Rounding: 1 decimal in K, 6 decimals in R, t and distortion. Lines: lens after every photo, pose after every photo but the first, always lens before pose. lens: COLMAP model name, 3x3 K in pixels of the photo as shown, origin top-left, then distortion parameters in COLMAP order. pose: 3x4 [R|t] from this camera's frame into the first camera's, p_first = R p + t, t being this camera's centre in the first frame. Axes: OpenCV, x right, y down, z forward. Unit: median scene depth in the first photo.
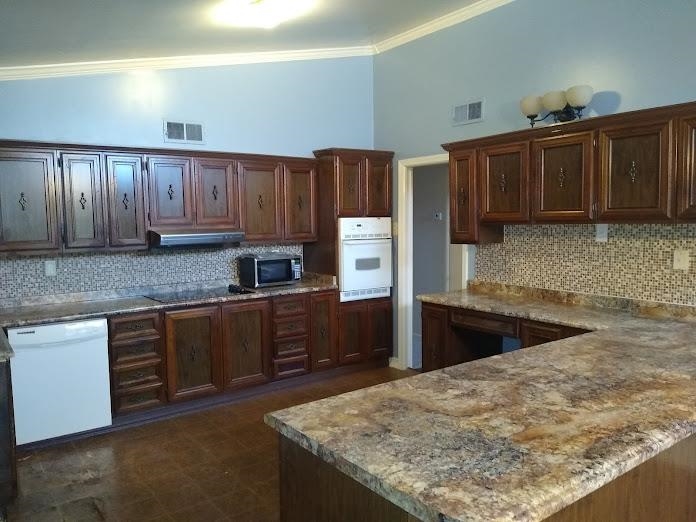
lens RADIAL K [[555.1, 0, 349.7], [0, 555.1, 260.6], [0, 0, 1]] dist [0.028860, -0.011050]
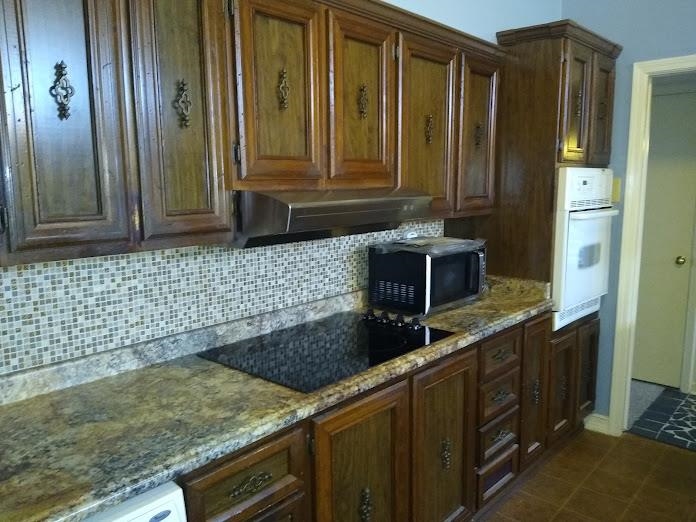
lens RADIAL K [[555.1, 0, 346.3], [0, 555.1, 262.0], [0, 0, 1]] dist [0.028860, -0.011050]
pose [[0.980706, -0.023678, 0.194048, -0.322757], [0.011495, 0.997905, 0.063674, -0.026615], [-0.195149, -0.060215, 0.978923, 0.557646]]
